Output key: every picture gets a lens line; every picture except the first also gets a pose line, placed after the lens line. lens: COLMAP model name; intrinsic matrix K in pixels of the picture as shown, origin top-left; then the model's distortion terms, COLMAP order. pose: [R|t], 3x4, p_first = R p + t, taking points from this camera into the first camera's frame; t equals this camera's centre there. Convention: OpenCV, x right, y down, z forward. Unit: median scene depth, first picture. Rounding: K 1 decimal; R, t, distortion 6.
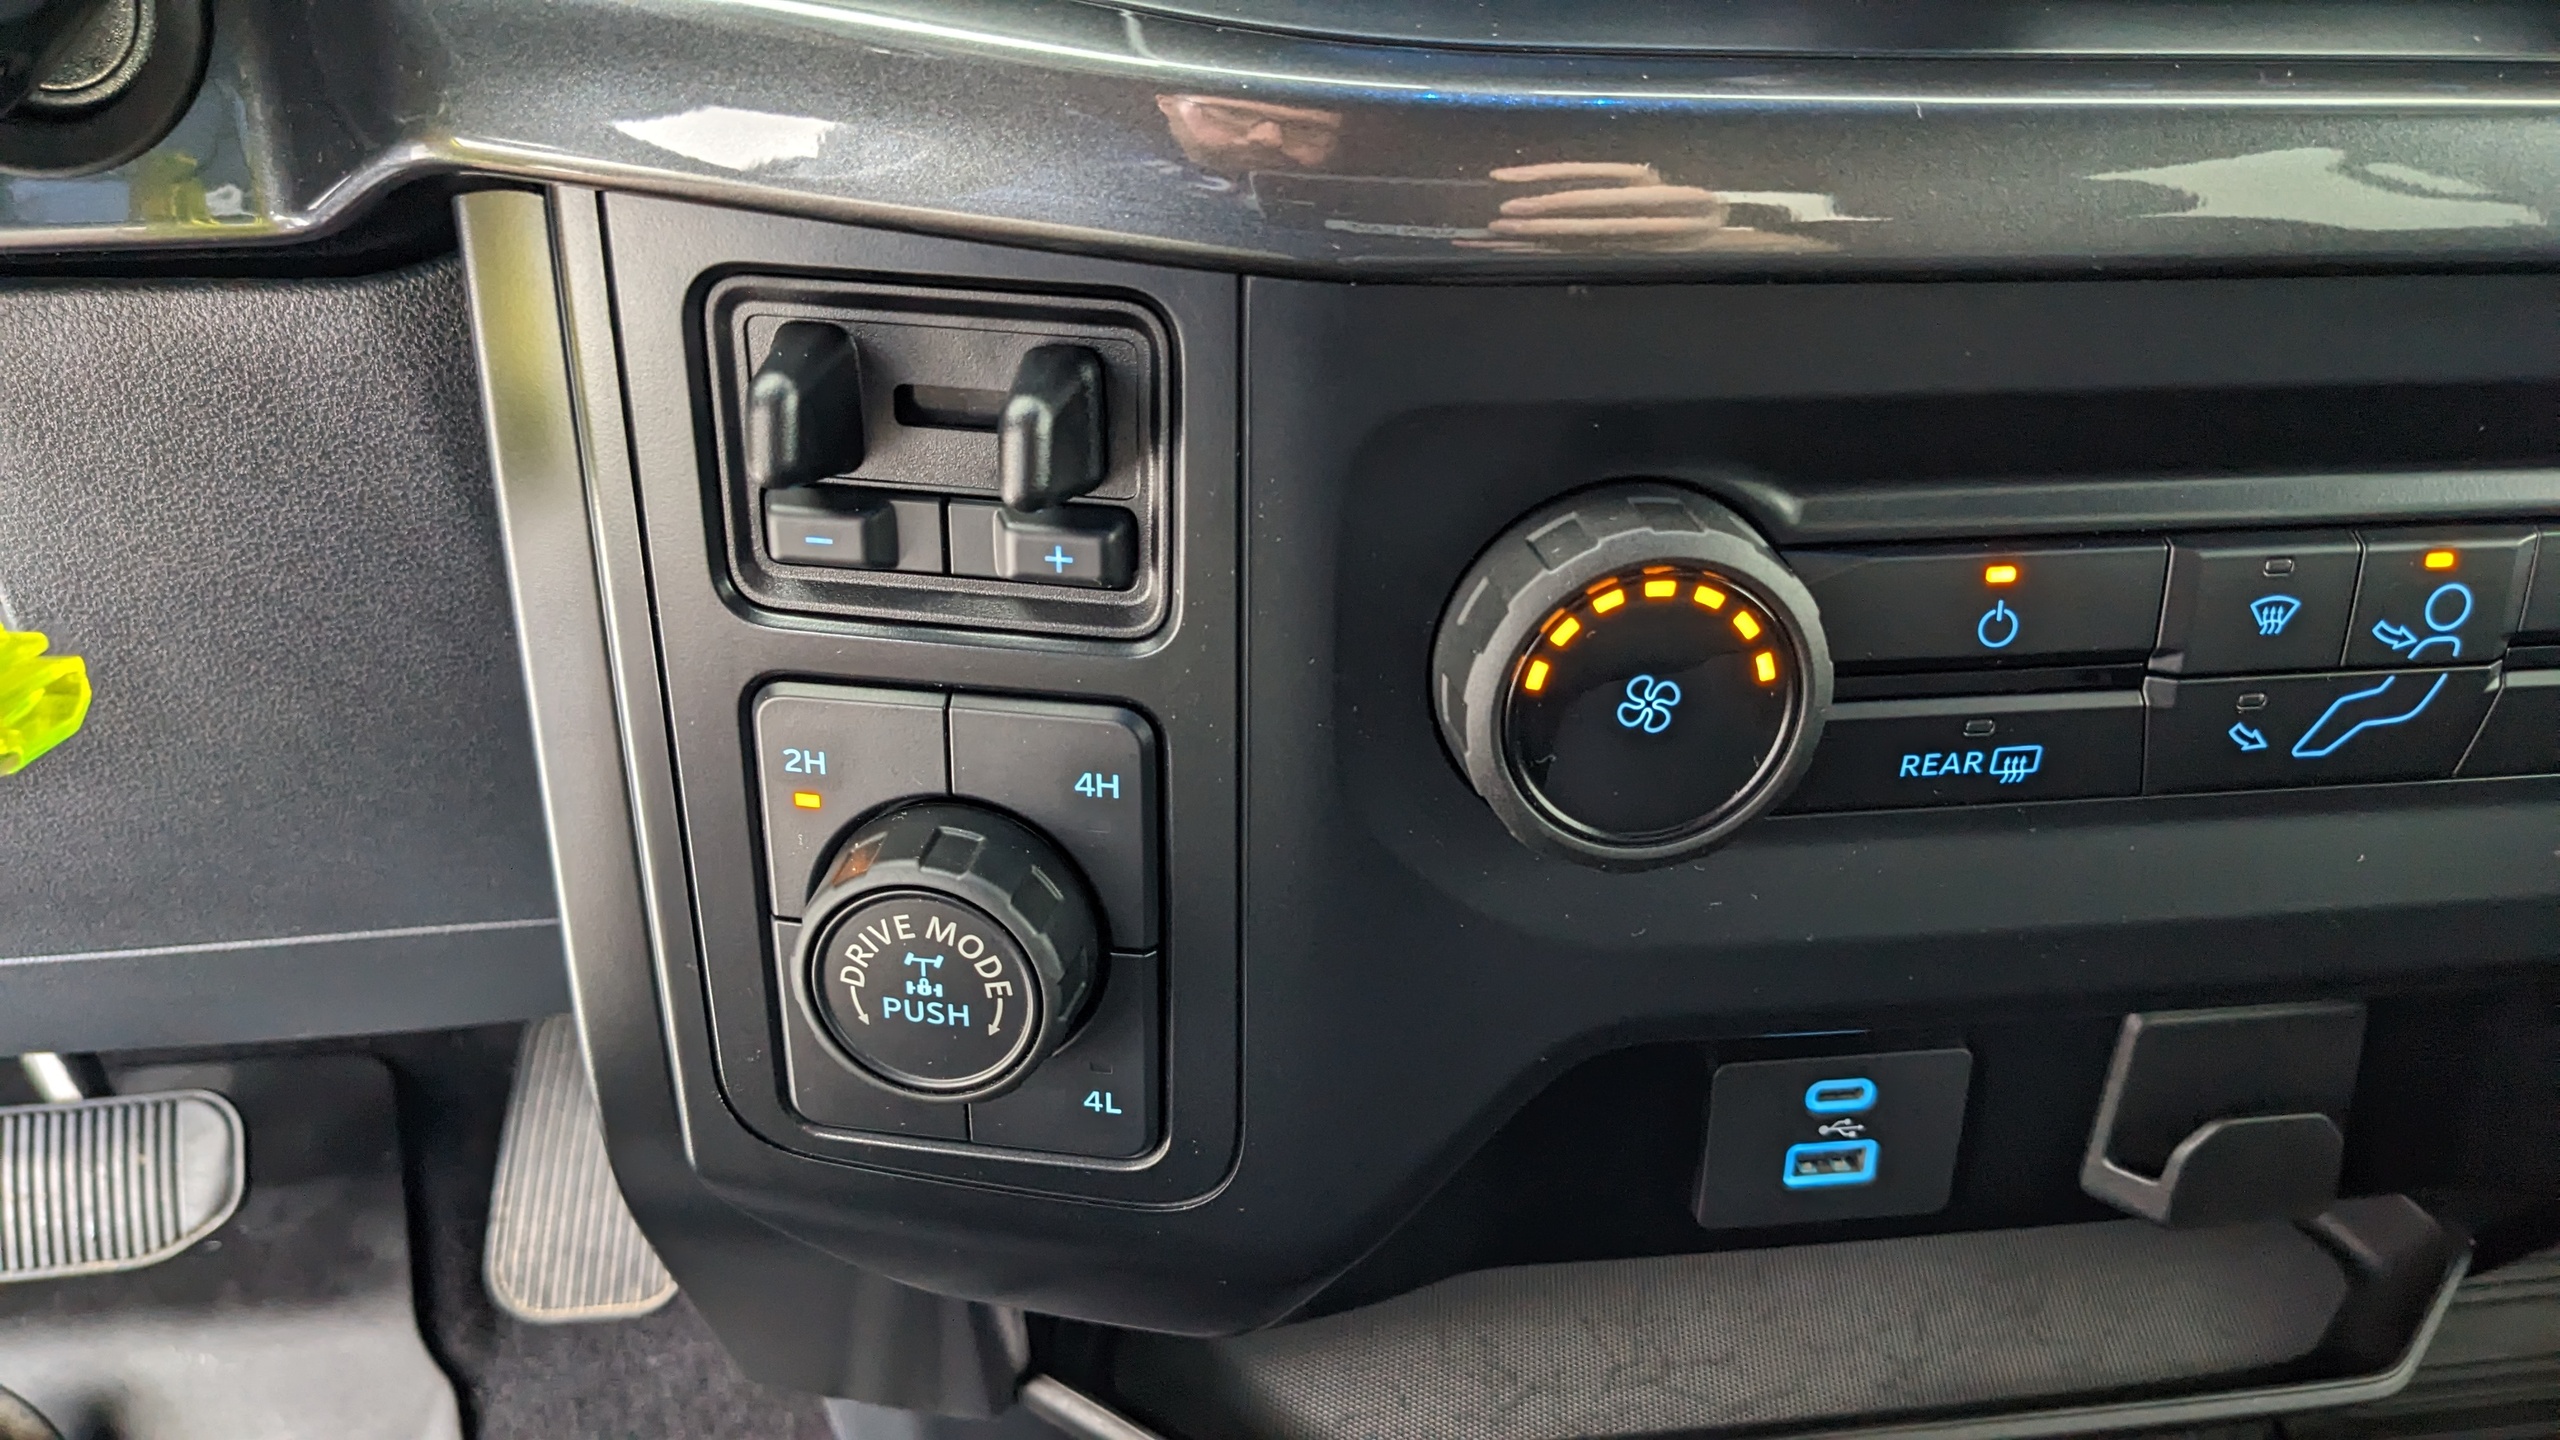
lens RADIAL K [[2036.0, 0, 1280.0], [0, 2036.0, 720.0], [0, 0, 1]] dist [0.050753, -0.123239]
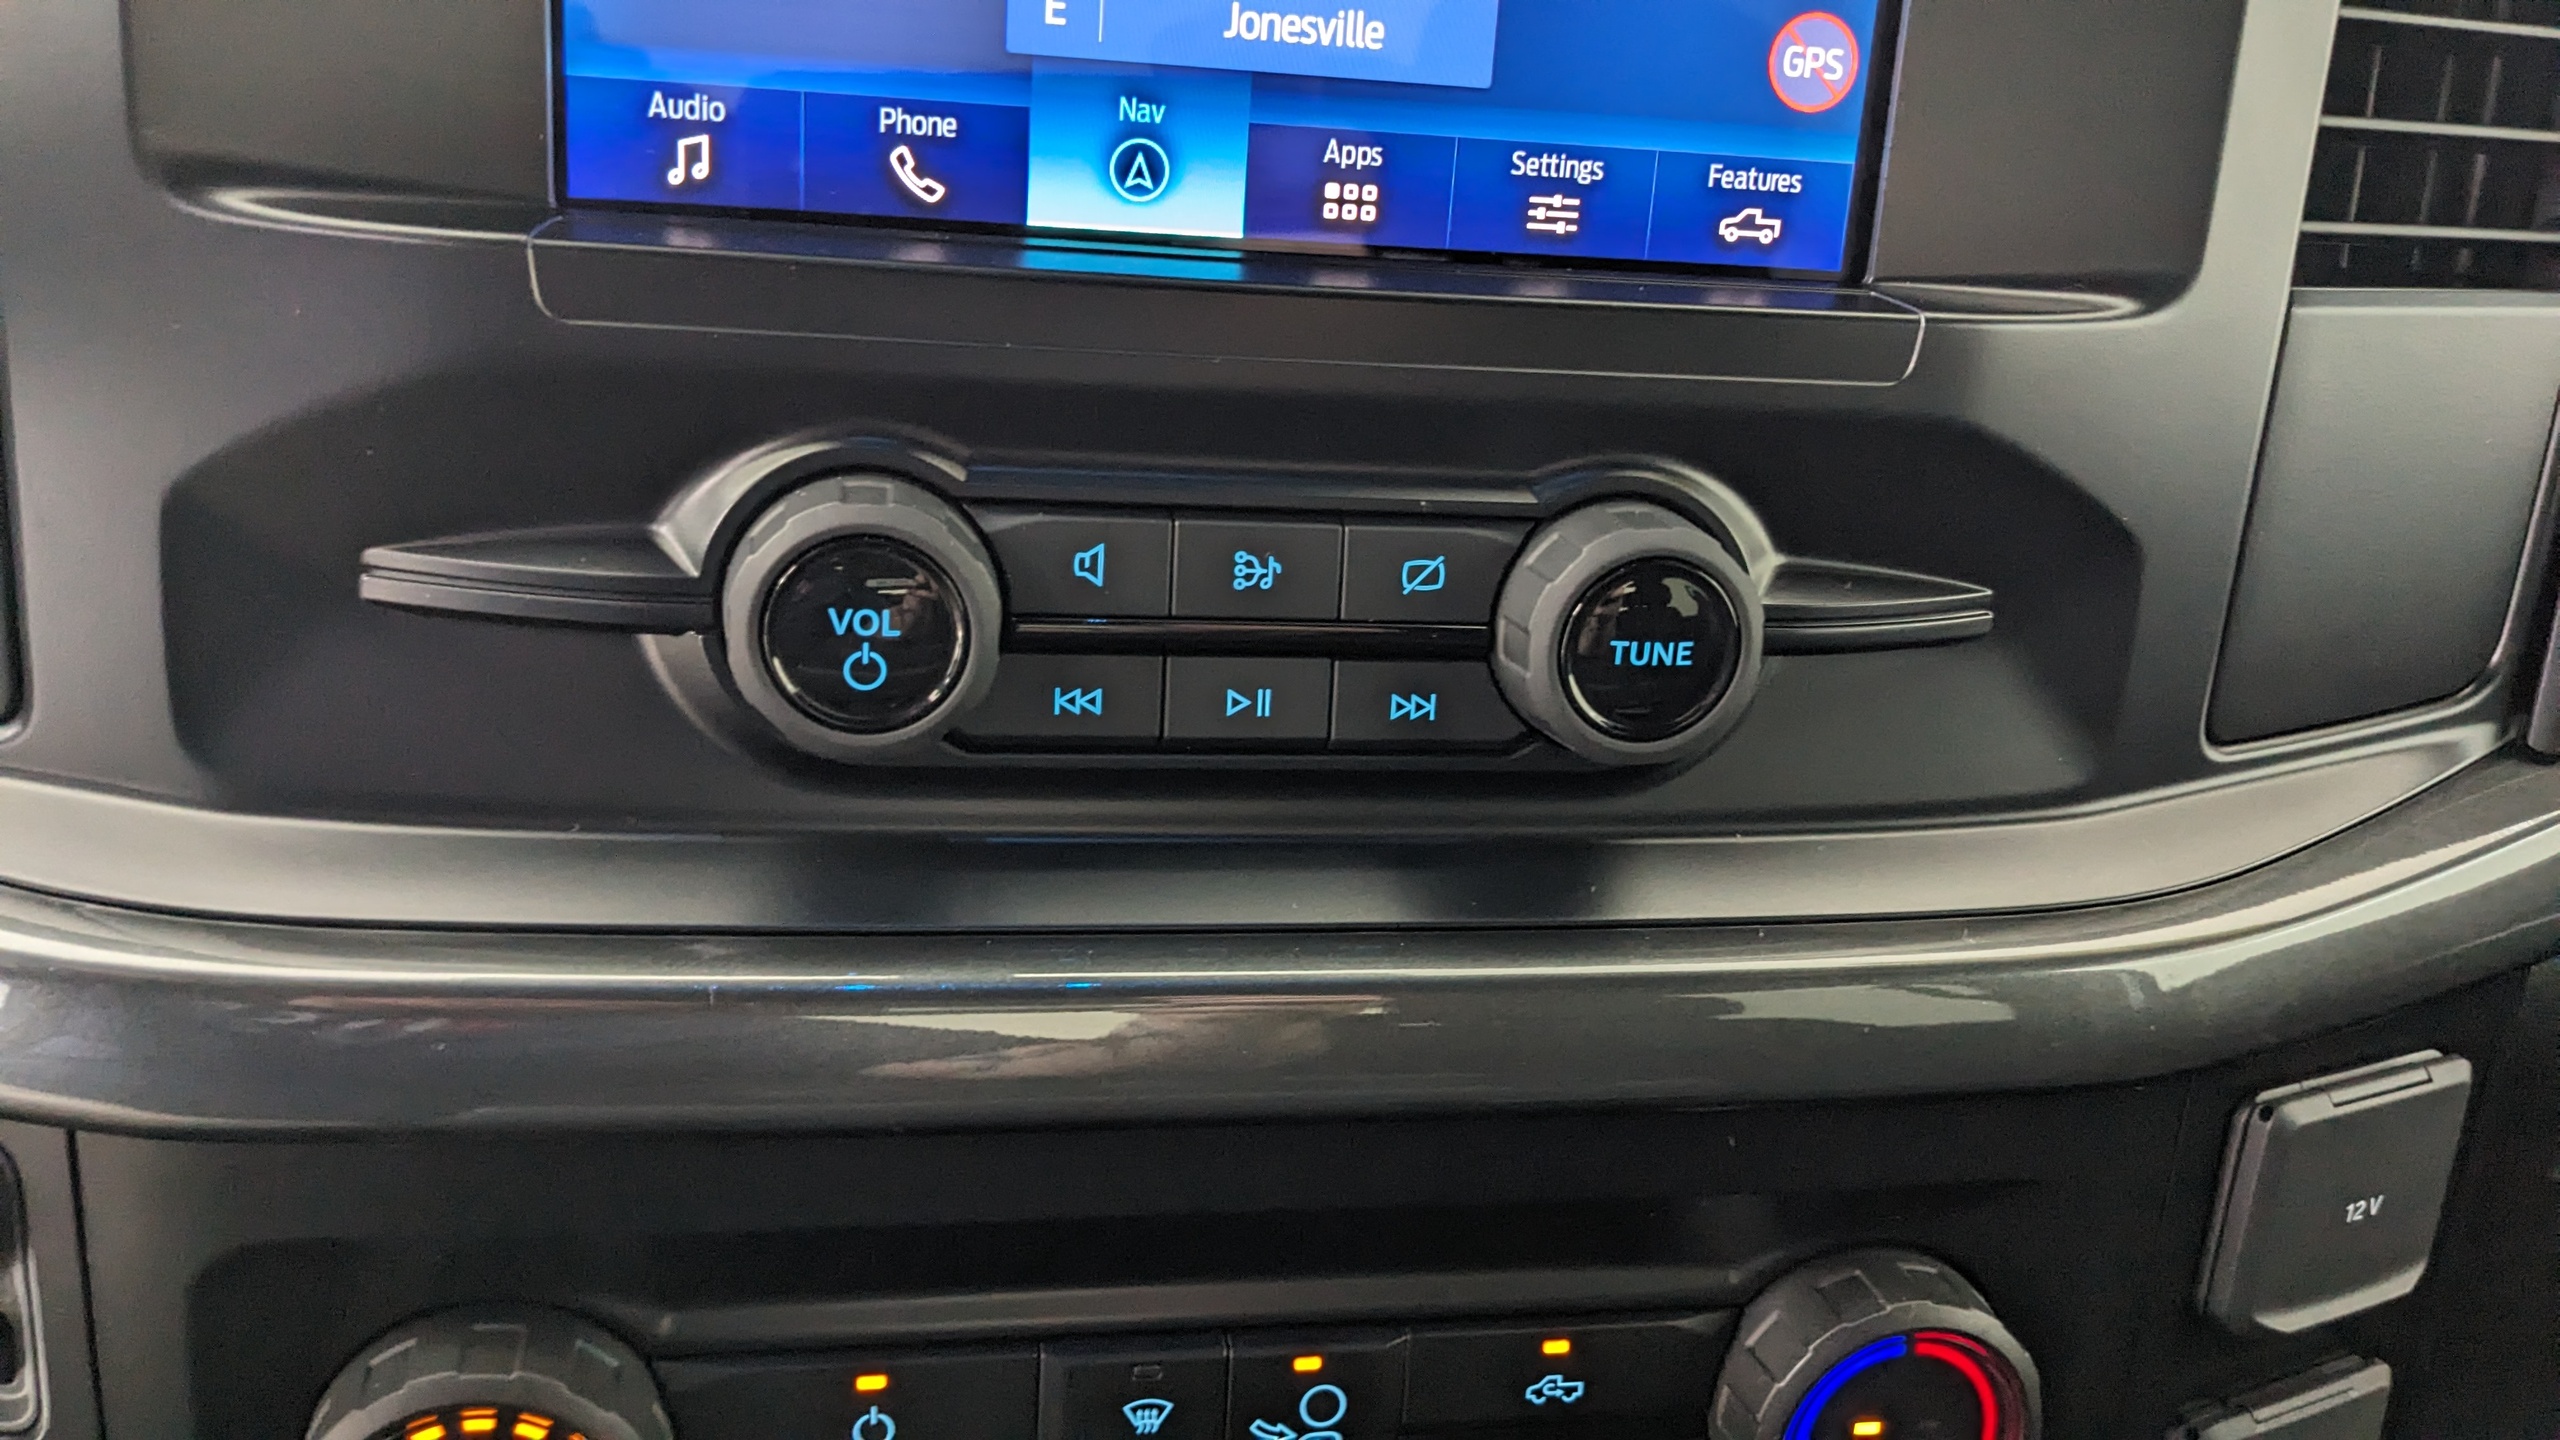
lens RADIAL K [[2036.0, 0, 1280.0], [0, 2036.0, 720.0], [0, 0, 1]] dist [0.050753, -0.123239]
pose [[0.995820, 0.041000, 0.081617, 0.447099], [-0.027142, 0.986056, -0.164183, -0.233241], [-0.087210, 0.161282, 0.983048, -0.110888]]
